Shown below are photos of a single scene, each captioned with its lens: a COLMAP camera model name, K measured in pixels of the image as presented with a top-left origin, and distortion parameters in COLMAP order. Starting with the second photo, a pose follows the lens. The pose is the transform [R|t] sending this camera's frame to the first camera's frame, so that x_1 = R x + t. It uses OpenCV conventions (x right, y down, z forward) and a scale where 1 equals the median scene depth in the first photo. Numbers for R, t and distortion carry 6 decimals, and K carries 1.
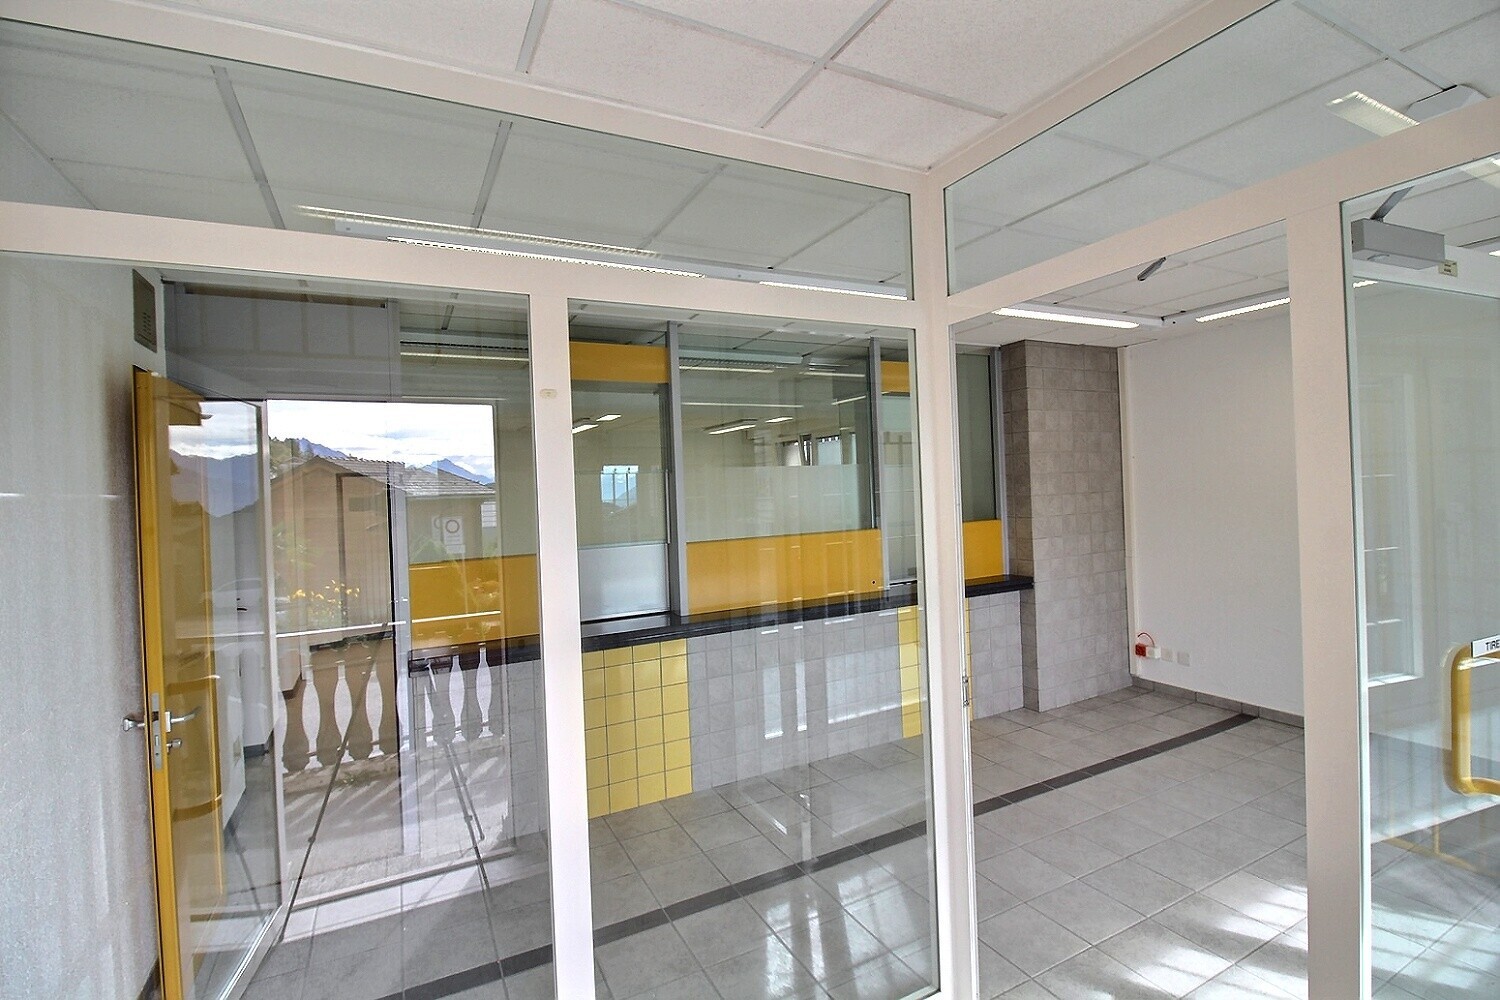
lens RADIAL K [[698.9, 0, 748.1], [0, 698.9, 502.5], [0, 0, 1]] dist [0.003807, -0.012520]
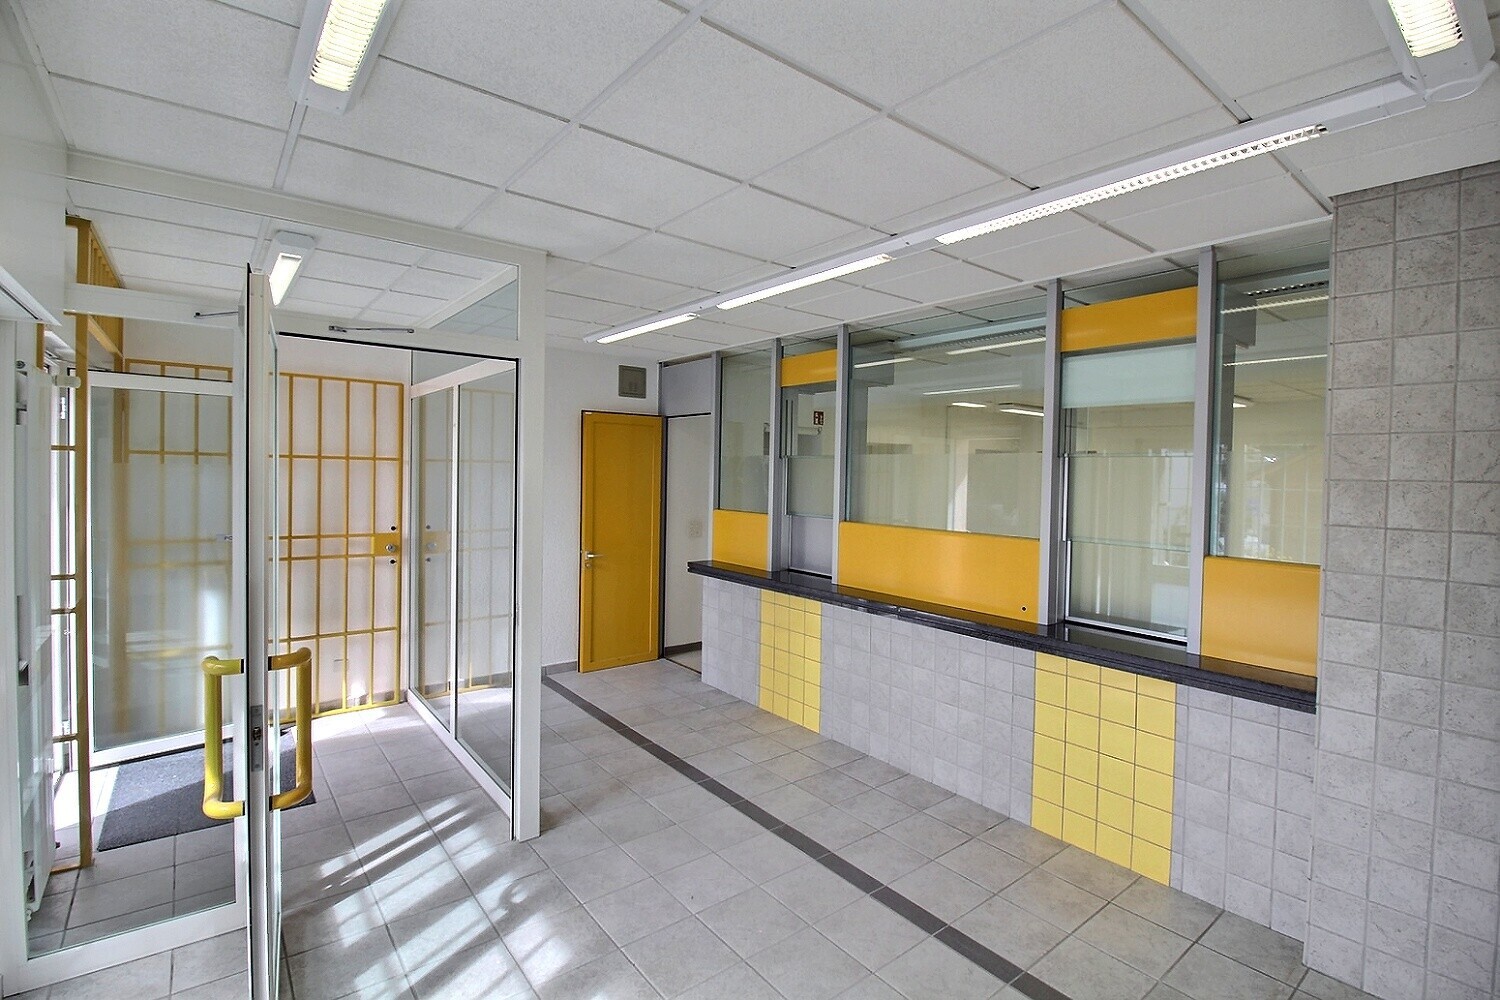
lens RADIAL K [[698.9, 0, 745.2], [0, 698.9, 485.4], [0, 0, 1]] dist [0.003807, -0.012520]
pose [[0.183243, 0.074125, -0.980269, 0.823210], [-0.024397, 0.997189, 0.070844, -0.062349], [0.982765, 0.010934, 0.184537, 0.537413]]
